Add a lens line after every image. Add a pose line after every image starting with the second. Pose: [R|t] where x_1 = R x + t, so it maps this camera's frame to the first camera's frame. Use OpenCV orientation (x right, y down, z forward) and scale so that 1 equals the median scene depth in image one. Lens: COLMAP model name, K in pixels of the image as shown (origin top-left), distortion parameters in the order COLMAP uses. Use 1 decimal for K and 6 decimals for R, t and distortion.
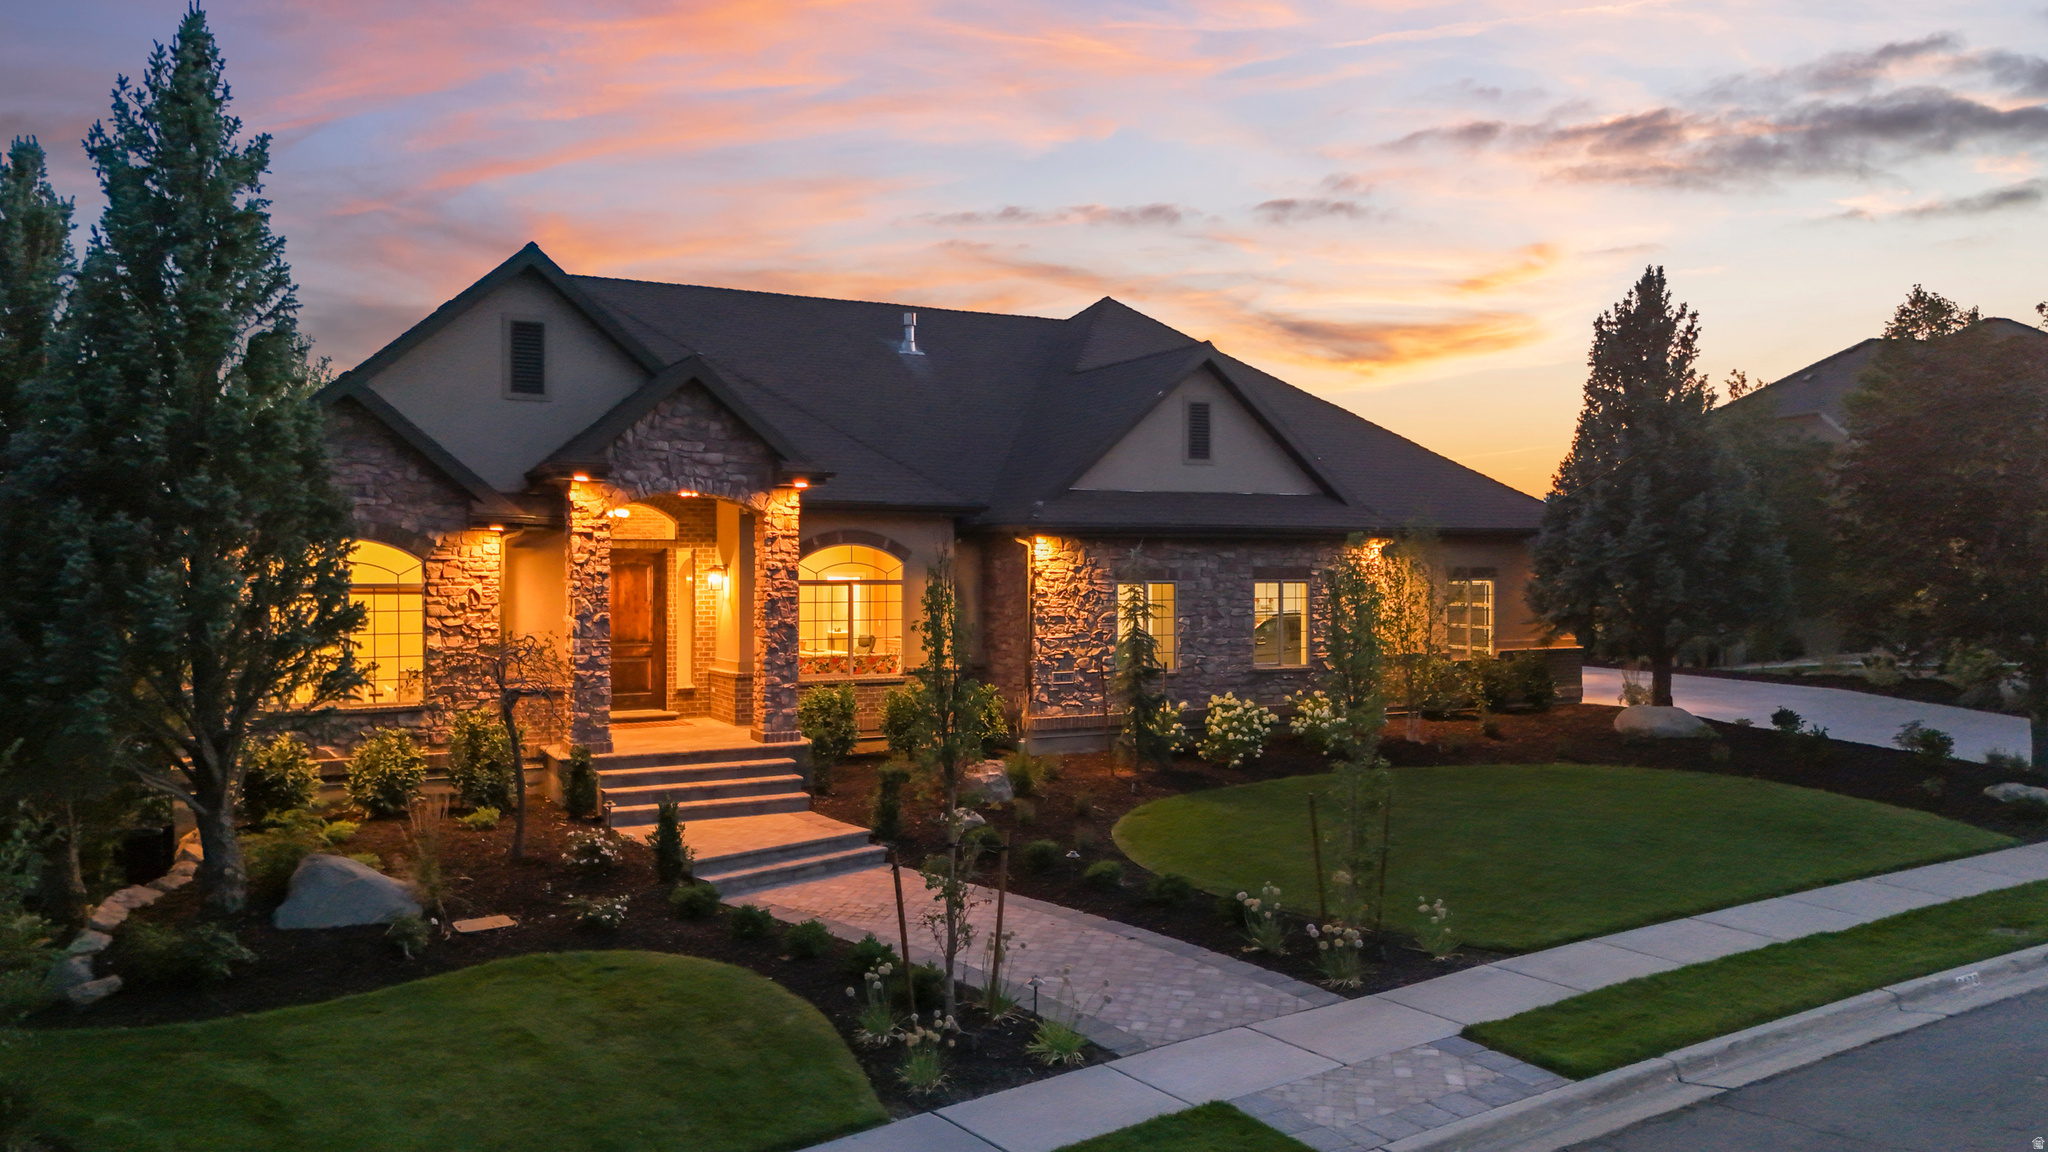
lens RADIAL K [[1500.2, 0, 1034.4], [0, 1500.2, 580.1], [0, 0, 1]] dist [0.065929, -0.054771]
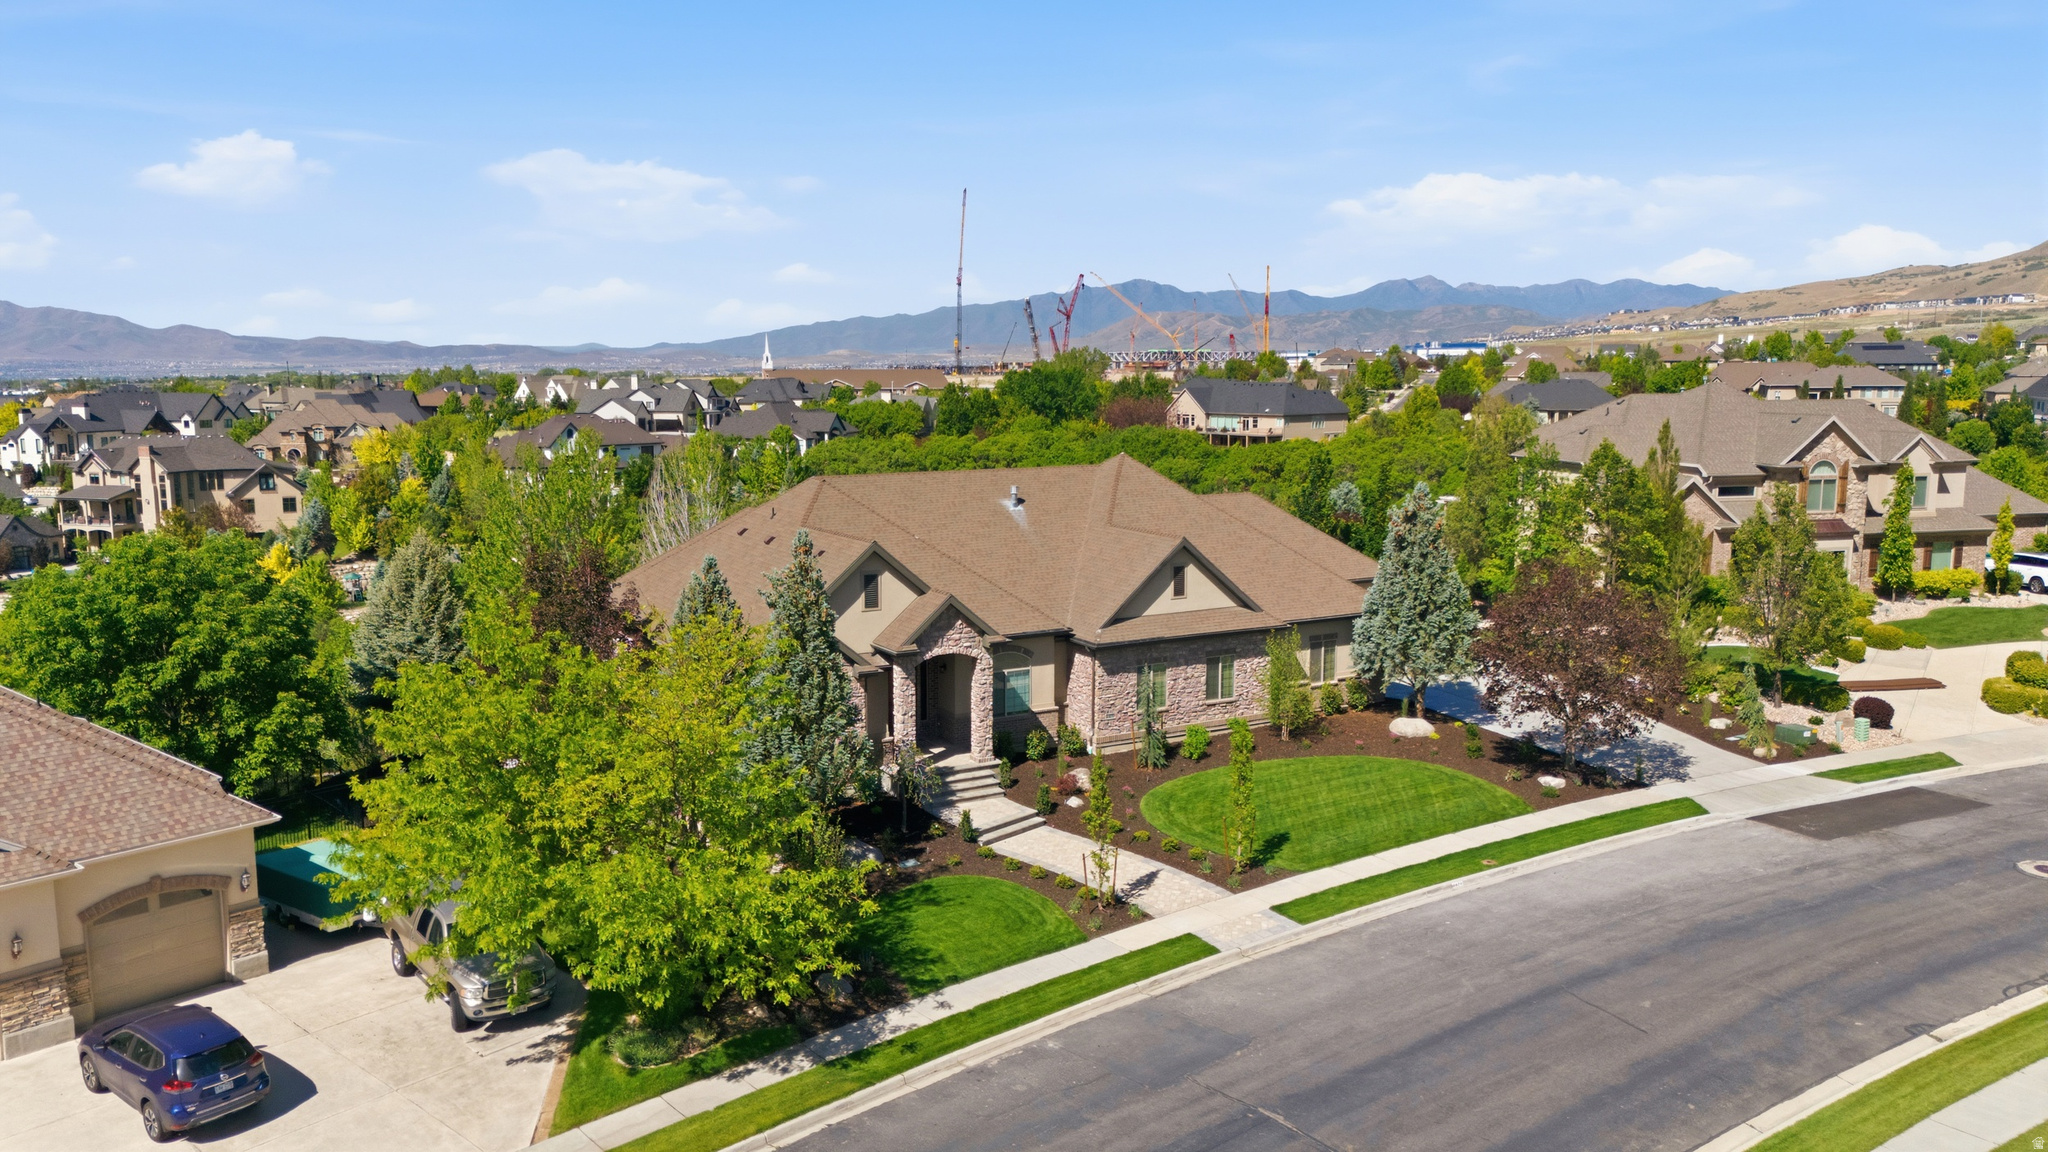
lens RADIAL K [[1500.2, 0, 1028.3], [0, 1500.2, 574.2], [0, 0, 1]] dist [0.065929, -0.054771]
pose [[0.999749, -0.002630, 0.022252, -0.161020], [-0.000348, 0.991148, 0.132760, -0.464216], [-0.022404, -0.132735, 0.990898, -1.145692]]
